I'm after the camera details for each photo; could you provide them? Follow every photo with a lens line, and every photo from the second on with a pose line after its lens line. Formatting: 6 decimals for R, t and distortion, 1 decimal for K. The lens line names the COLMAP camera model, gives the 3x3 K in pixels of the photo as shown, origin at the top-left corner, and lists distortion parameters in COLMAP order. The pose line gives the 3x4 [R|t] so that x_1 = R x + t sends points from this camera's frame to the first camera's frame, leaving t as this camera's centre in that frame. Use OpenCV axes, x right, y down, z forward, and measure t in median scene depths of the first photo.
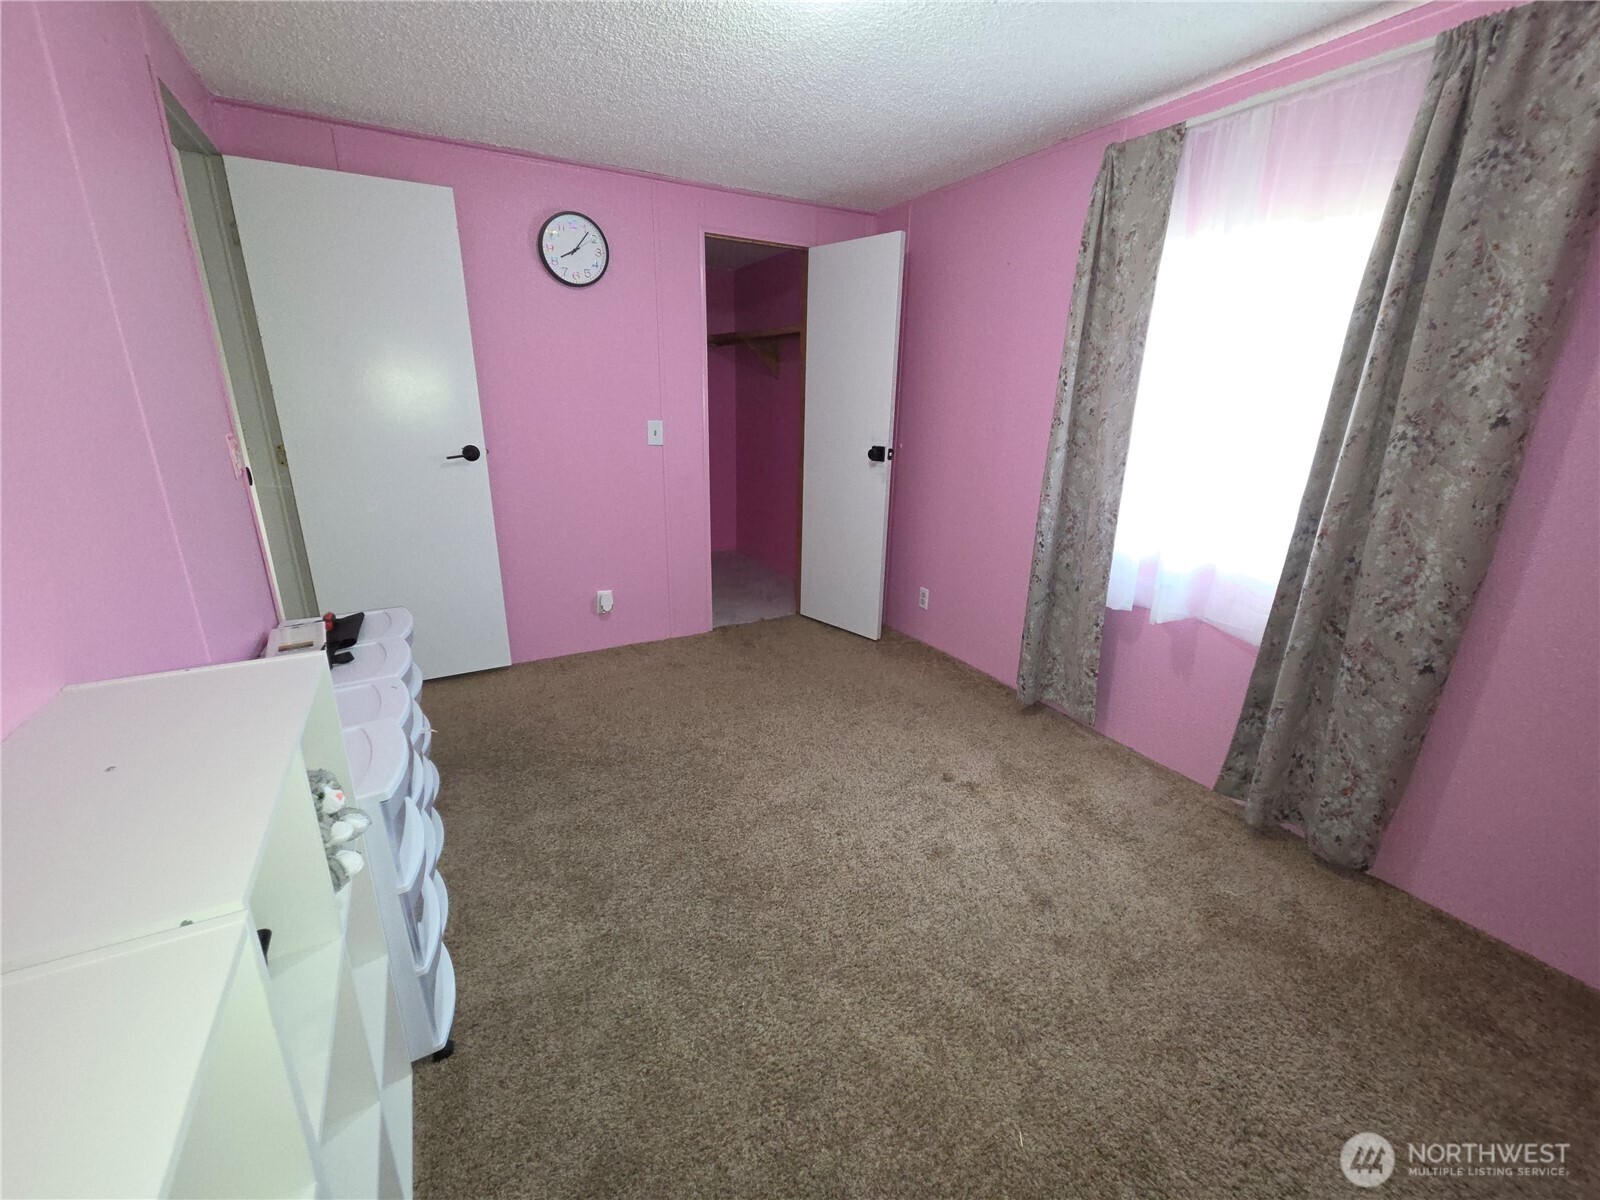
lens RADIAL K [[651.6, 0, 799.4], [0, 651.6, 596.8], [0, 0, 1]] dist [0.000589, 0.000584]
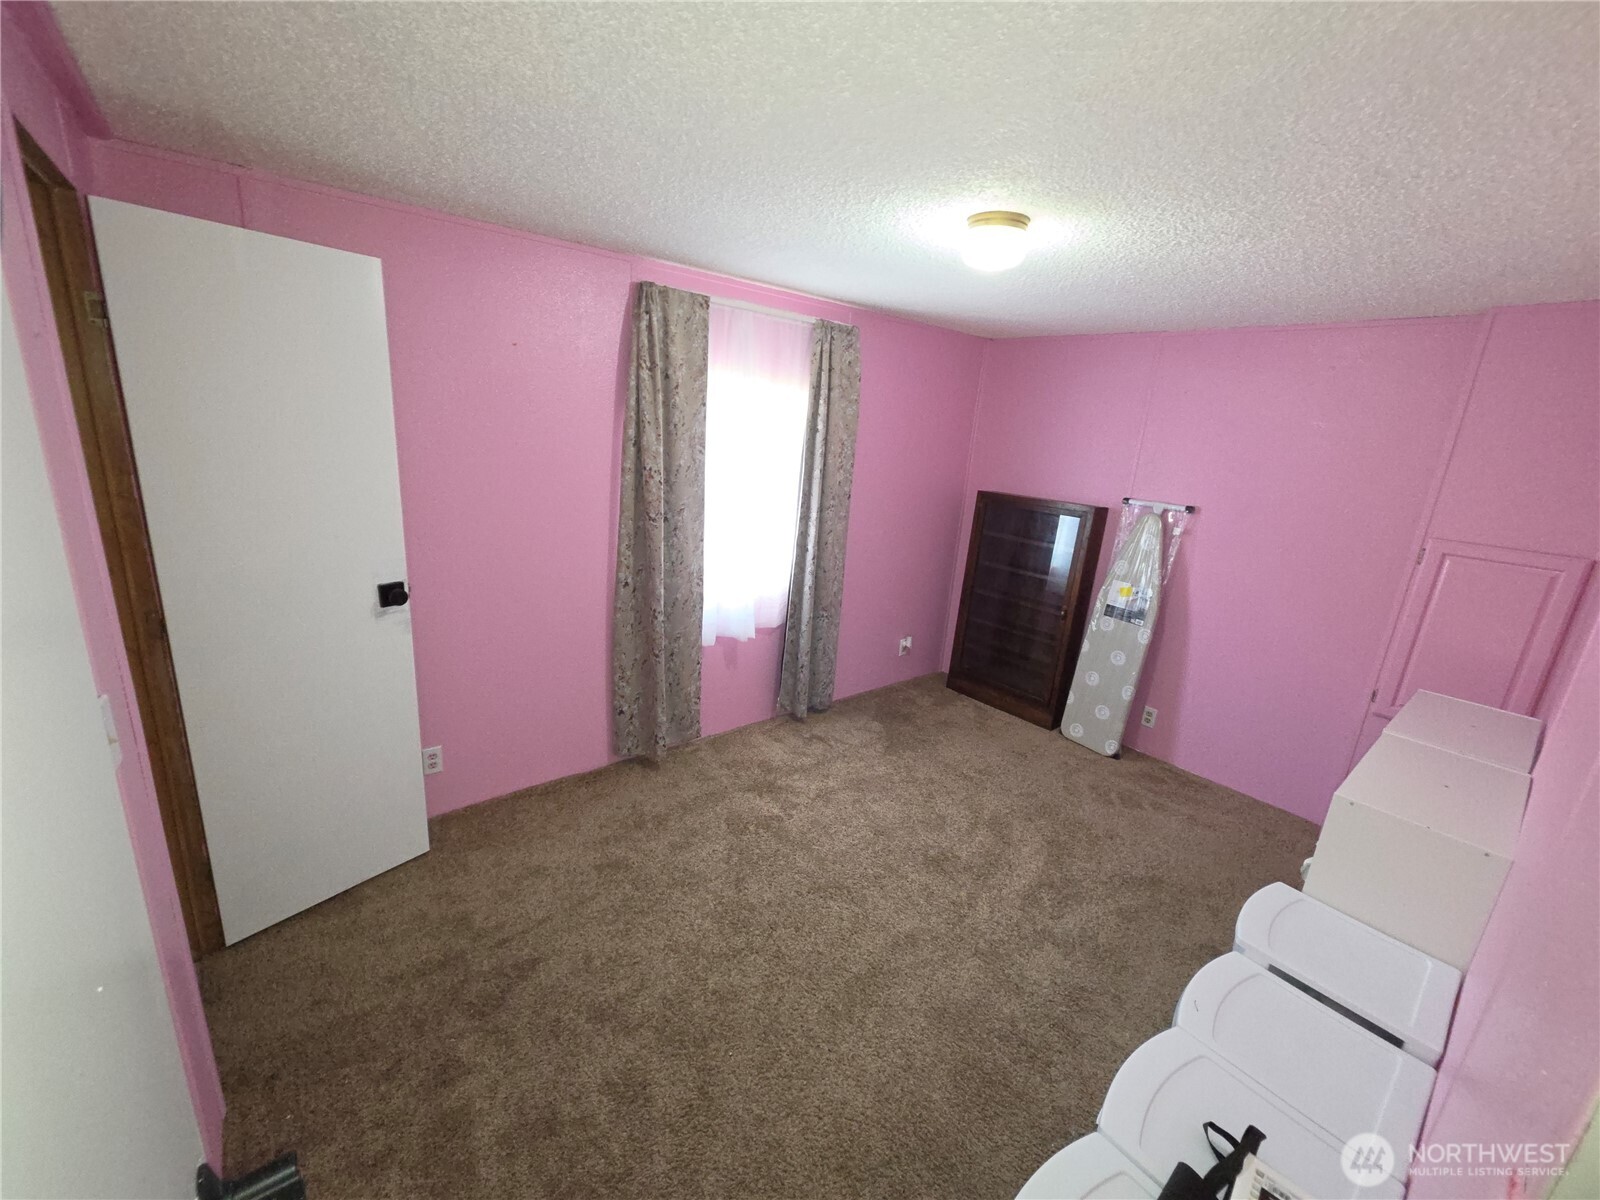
lens RADIAL K [[651.6, 0, 798.7], [0, 651.6, 600.4], [0, 0, 1]] dist [0.000589, 0.000584]
pose [[-0.183822, -0.299904, 0.936091, -0.796252], [0.217735, 0.916238, 0.336301, -0.493356], [-0.958541, 0.265640, -0.103125, 0.988920]]
